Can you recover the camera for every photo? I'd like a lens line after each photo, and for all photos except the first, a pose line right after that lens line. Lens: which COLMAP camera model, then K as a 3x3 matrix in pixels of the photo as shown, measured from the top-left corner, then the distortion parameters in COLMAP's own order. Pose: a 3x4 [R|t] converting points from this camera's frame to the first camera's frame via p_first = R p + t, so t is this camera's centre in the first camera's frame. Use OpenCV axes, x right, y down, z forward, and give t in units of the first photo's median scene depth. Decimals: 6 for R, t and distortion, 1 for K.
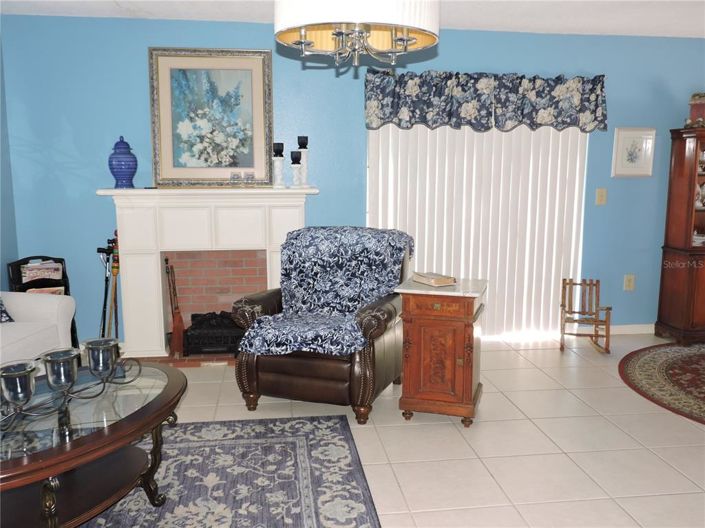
lens RADIAL K [[630.1, 0, 358.0], [0, 630.1, 264.0], [0, 0, 1]] dist [-0.006612, 0.000881]
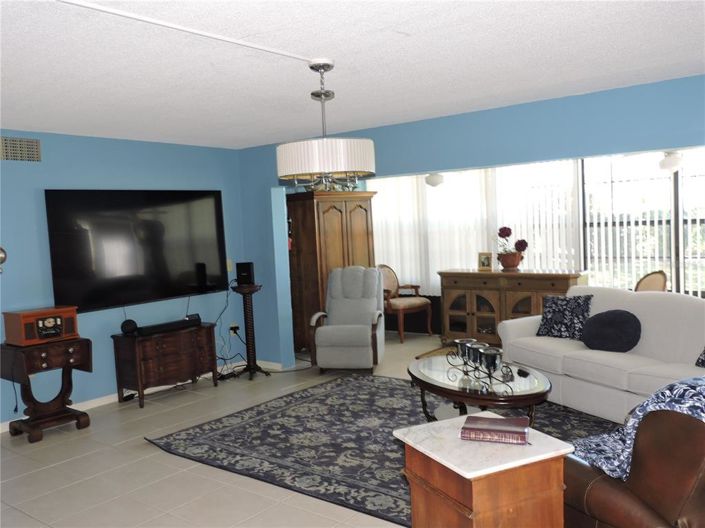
lens RADIAL K [[630.1, 0, 351.9], [0, 630.1, 266.0], [0, 0, 1]] dist [-0.006612, 0.000881]
pose [[-0.725342, 0.075446, -0.684242, 0.502416], [-0.064189, 0.982233, 0.176347, -0.188159], [0.685390, 0.171832, -0.707612, 1.023990]]
